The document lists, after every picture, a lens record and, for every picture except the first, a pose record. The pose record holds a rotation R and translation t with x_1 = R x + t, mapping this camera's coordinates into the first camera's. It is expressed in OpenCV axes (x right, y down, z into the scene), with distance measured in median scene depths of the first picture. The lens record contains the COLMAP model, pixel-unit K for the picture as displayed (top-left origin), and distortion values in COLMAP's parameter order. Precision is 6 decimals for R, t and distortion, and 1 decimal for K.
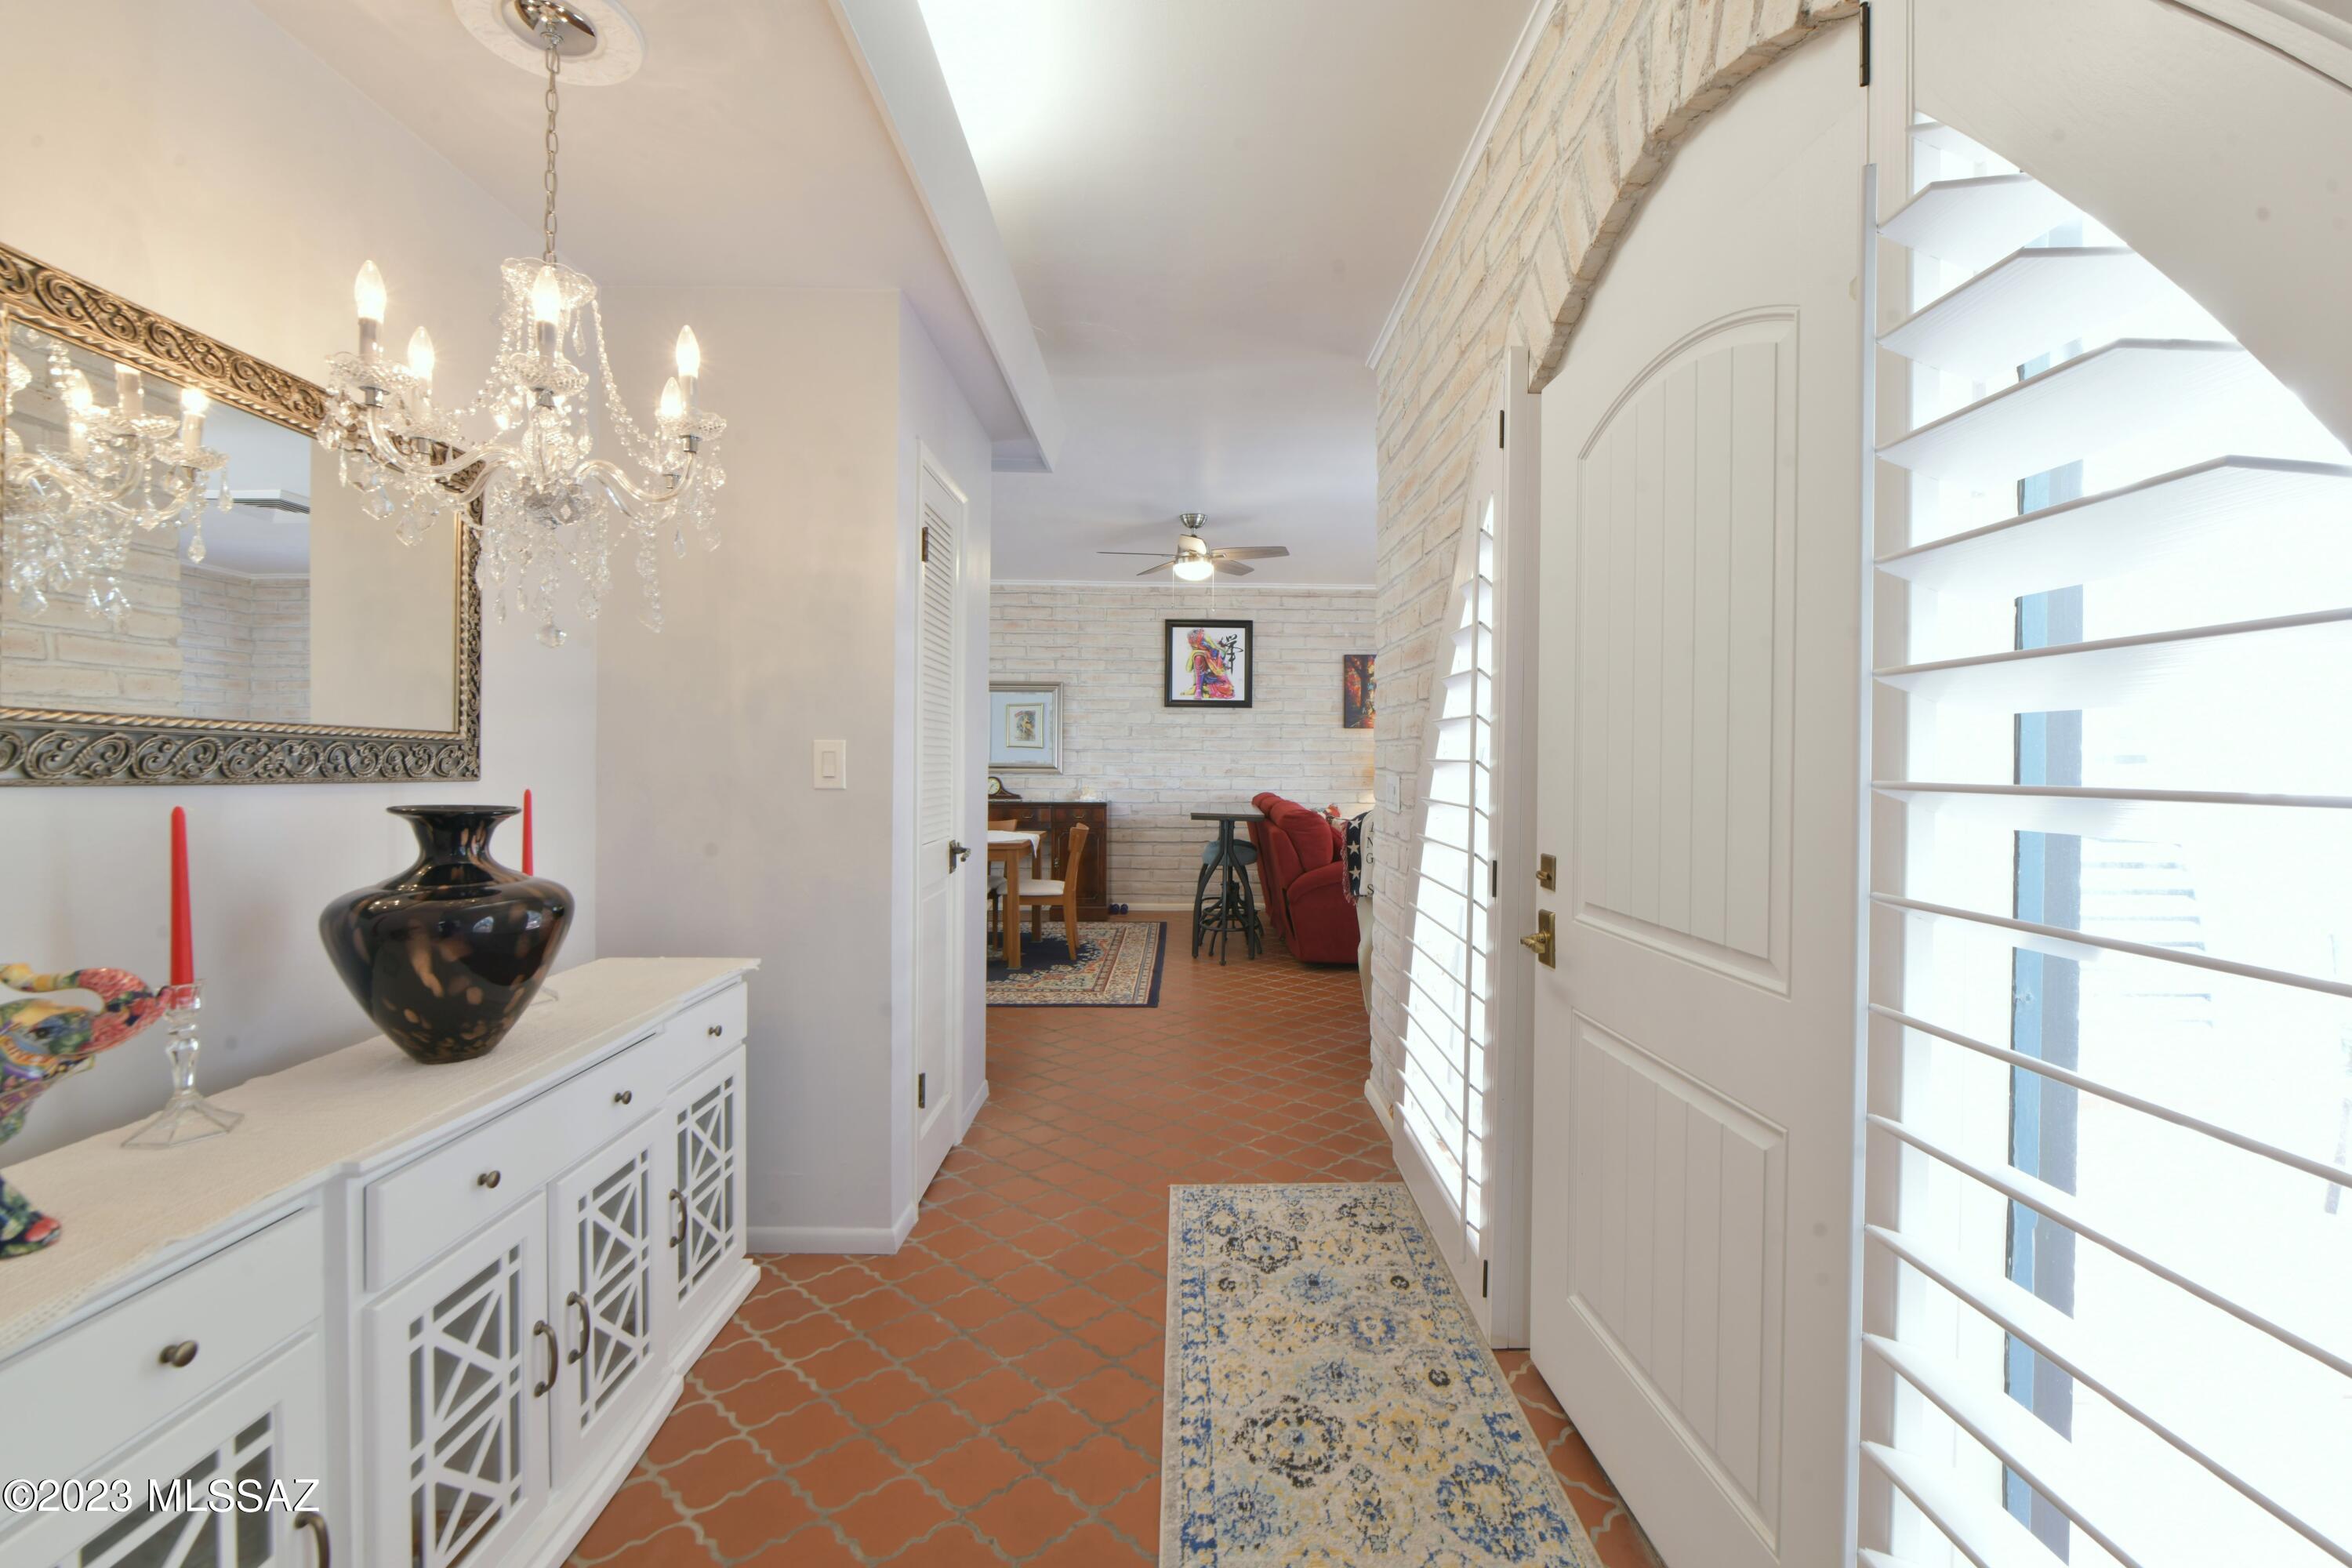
lens RADIAL K [[936.8, 0, 1191.9], [0, 936.8, 768.1], [0, 0, 1]] dist [-0.006266, -0.000250]
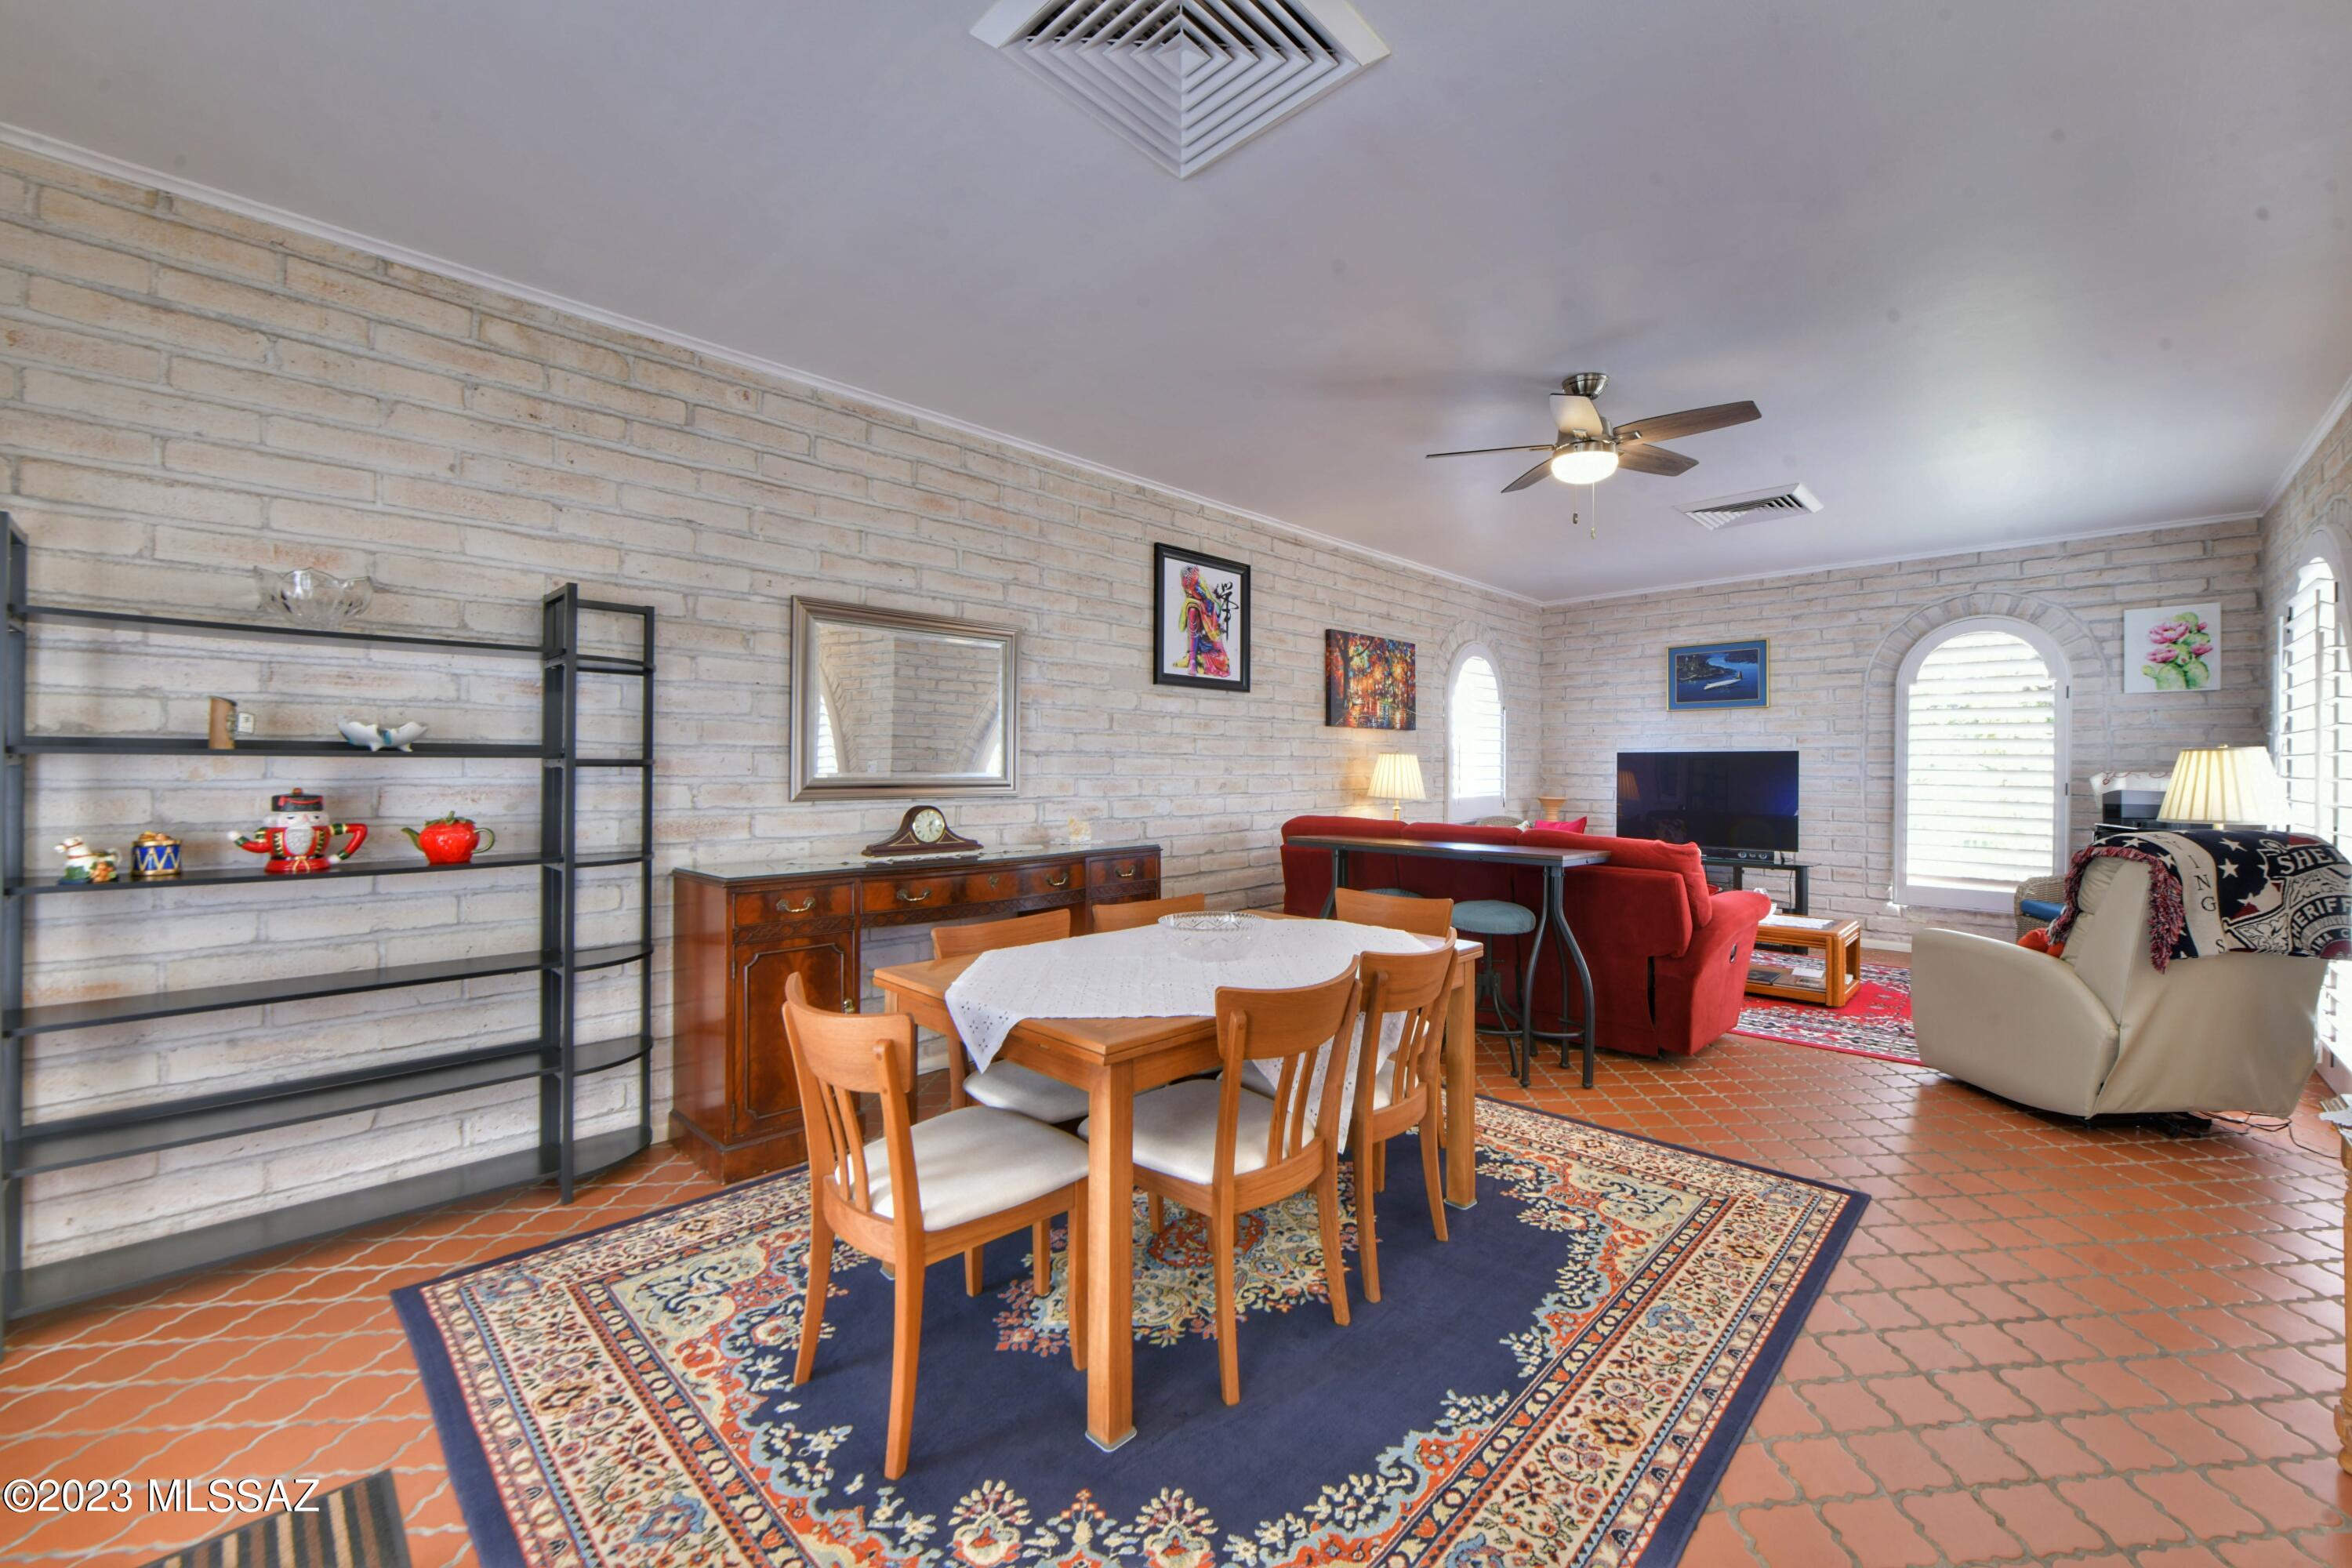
lens RADIAL K [[936.8, 0, 1196.9], [0, 936.8, 763.6], [0, 0, 1]] dist [-0.006266, -0.000250]
pose [[0.700380, -0.001805, 0.713768, -0.449889], [0.008768, 0.999943, -0.006074, -0.008816], [-0.713716, 0.010512, 0.700356, 0.548133]]
